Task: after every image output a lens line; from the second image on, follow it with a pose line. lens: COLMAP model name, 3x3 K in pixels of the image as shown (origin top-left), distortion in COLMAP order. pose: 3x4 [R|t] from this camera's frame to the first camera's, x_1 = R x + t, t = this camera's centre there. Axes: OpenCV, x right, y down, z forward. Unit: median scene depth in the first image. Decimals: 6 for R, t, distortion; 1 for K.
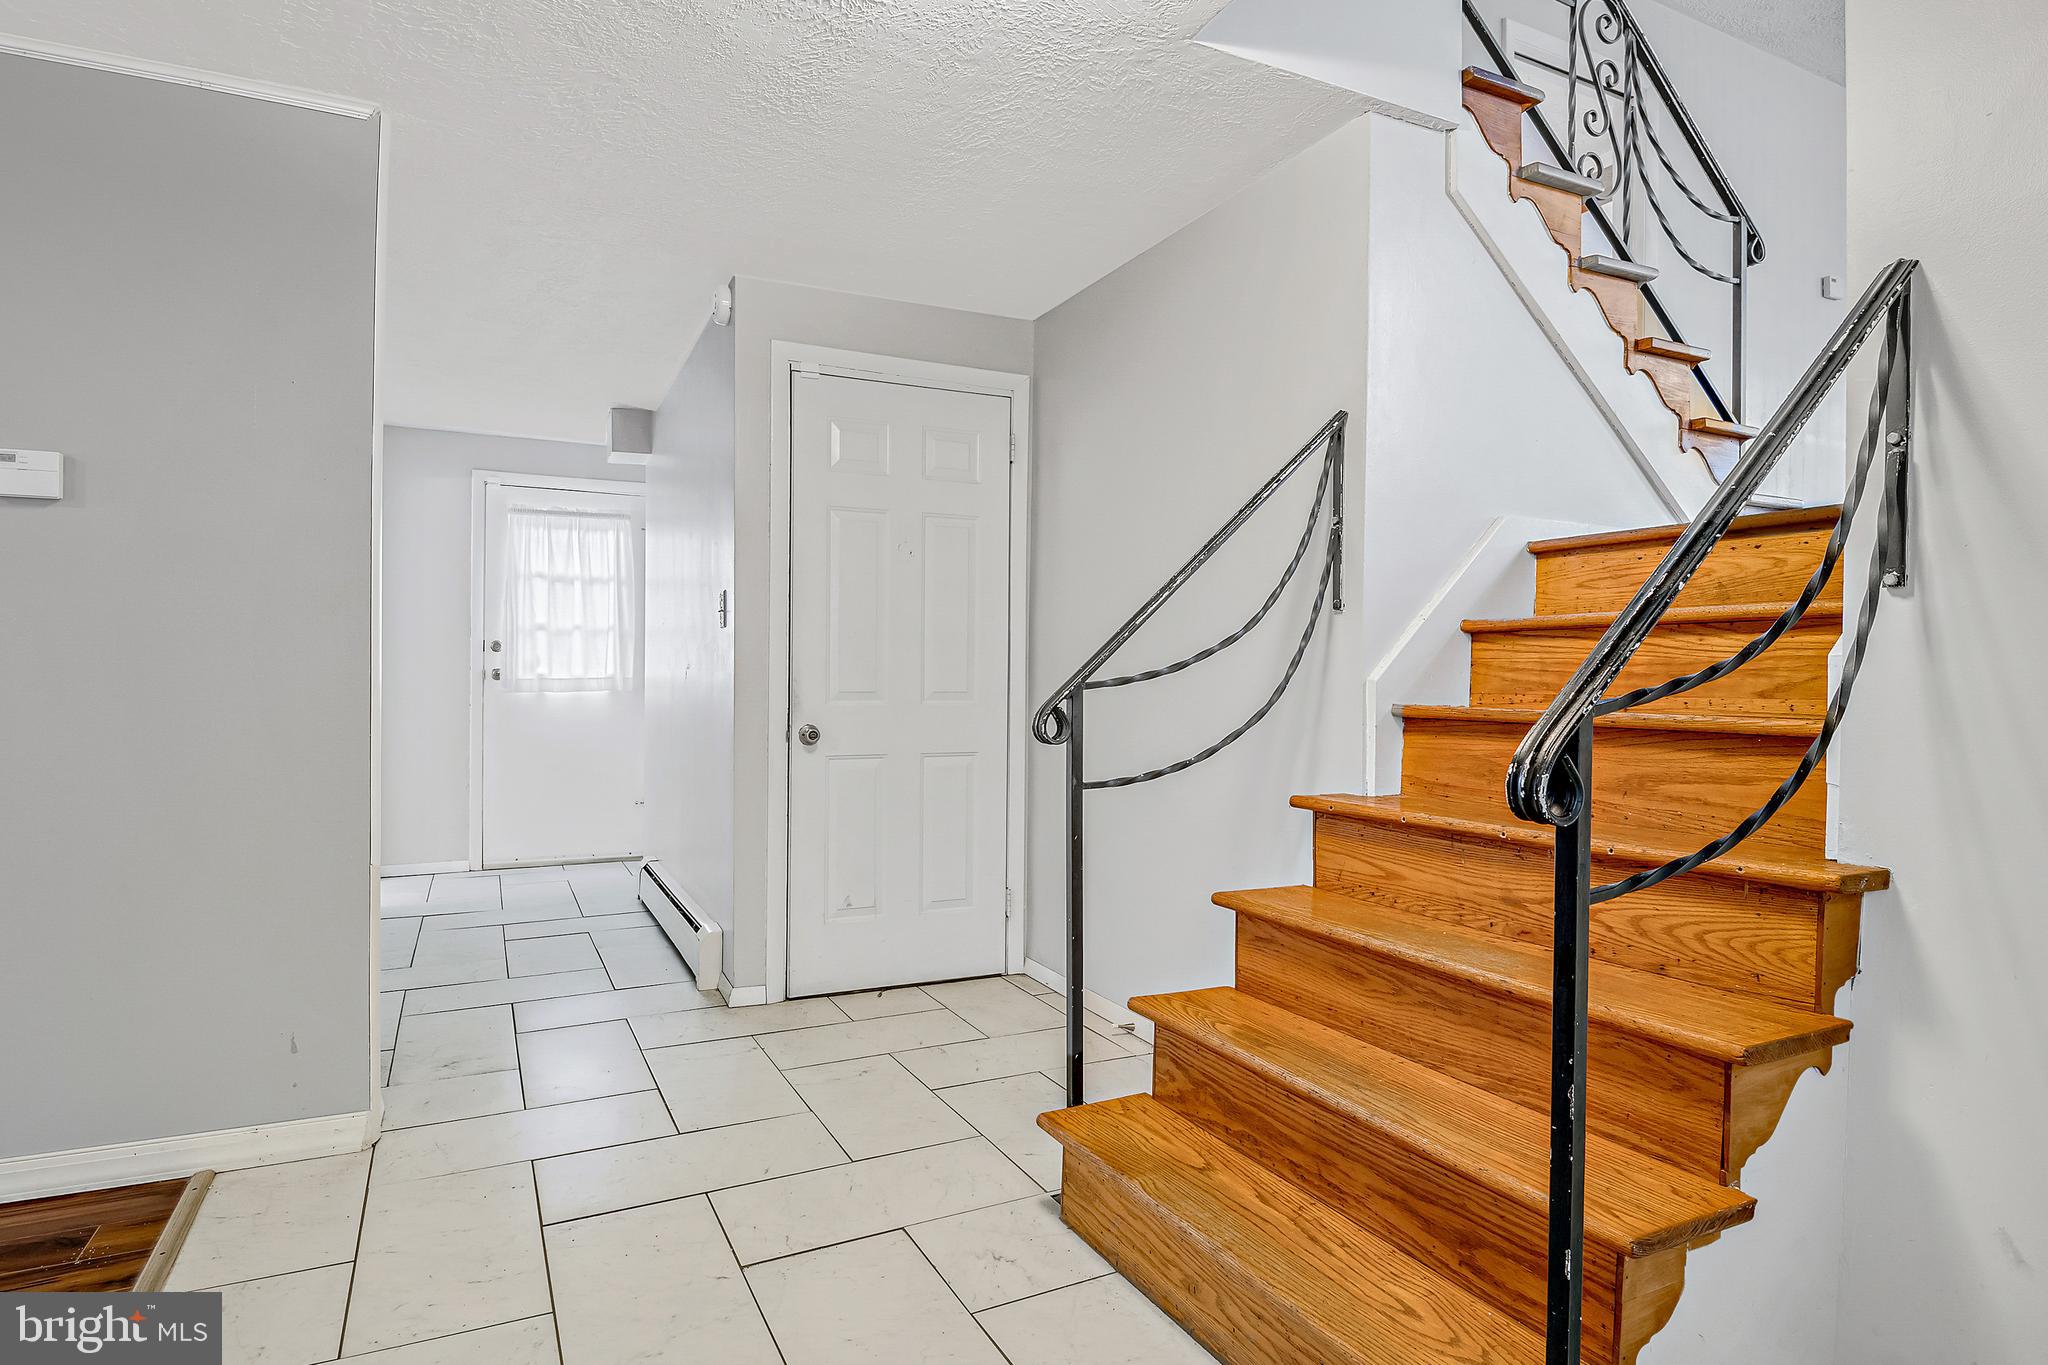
lens RADIAL K [[1122.9, 0, 1032.5], [0, 1122.9, 685.5], [0, 0, 1]] dist [-0.006496, -0.013619]
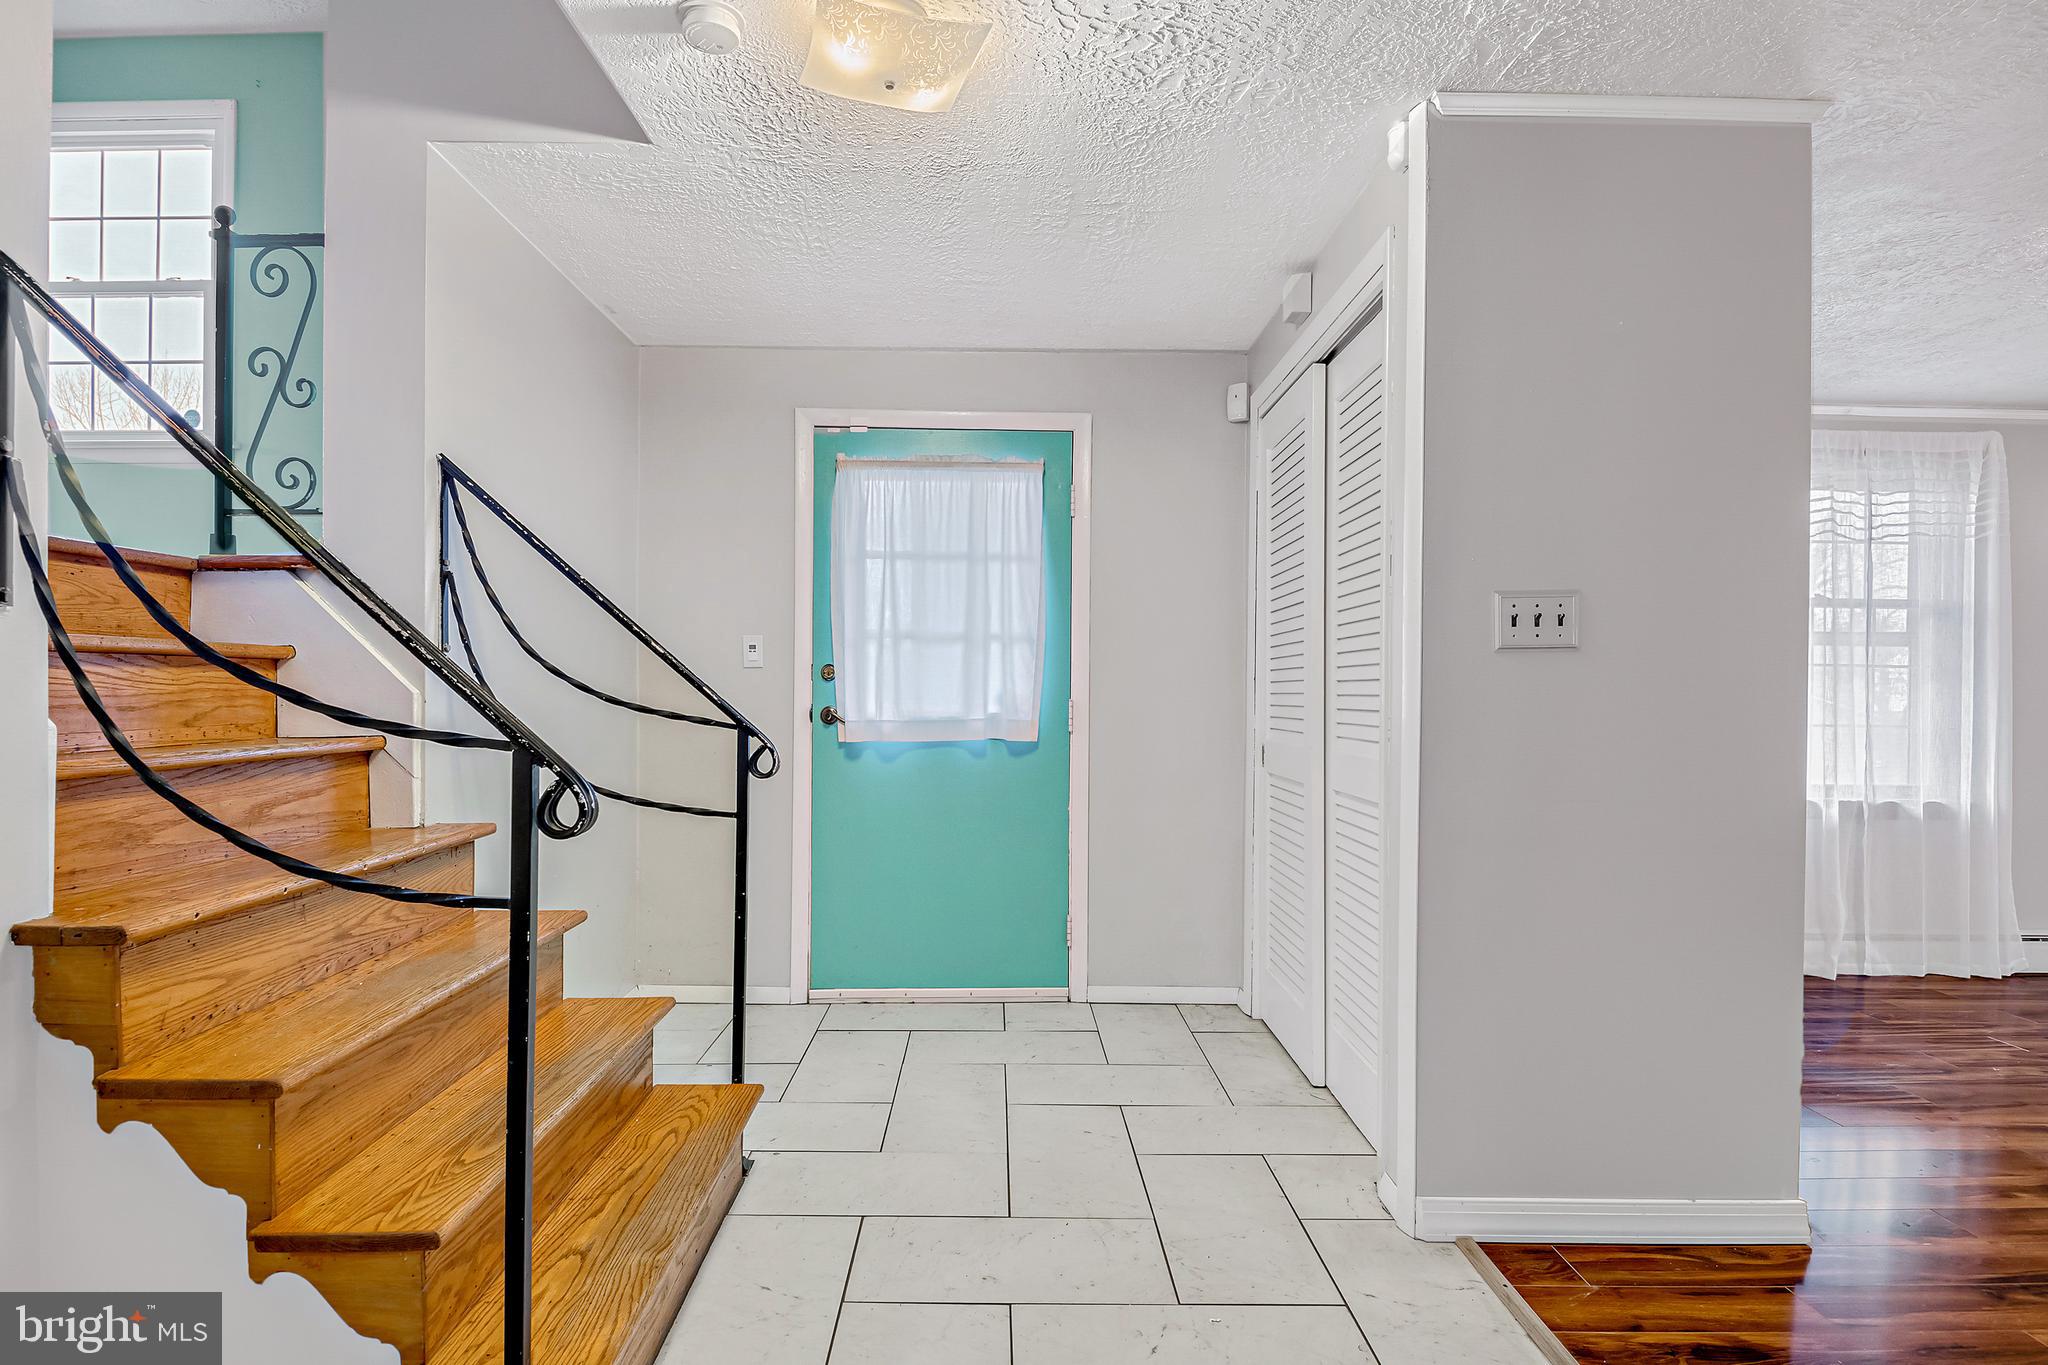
lens RADIAL K [[1045.1, 0, 1018.3], [0, 1045.1, 682.9], [0, 0, 1]] dist [-0.006671, -0.006568]
pose [[-0.899747, -0.016113, 0.436115, -0.541931], [-0.016202, 0.999863, 0.003514, -0.050425], [-0.436112, -0.003904, -0.899884, 1.613126]]
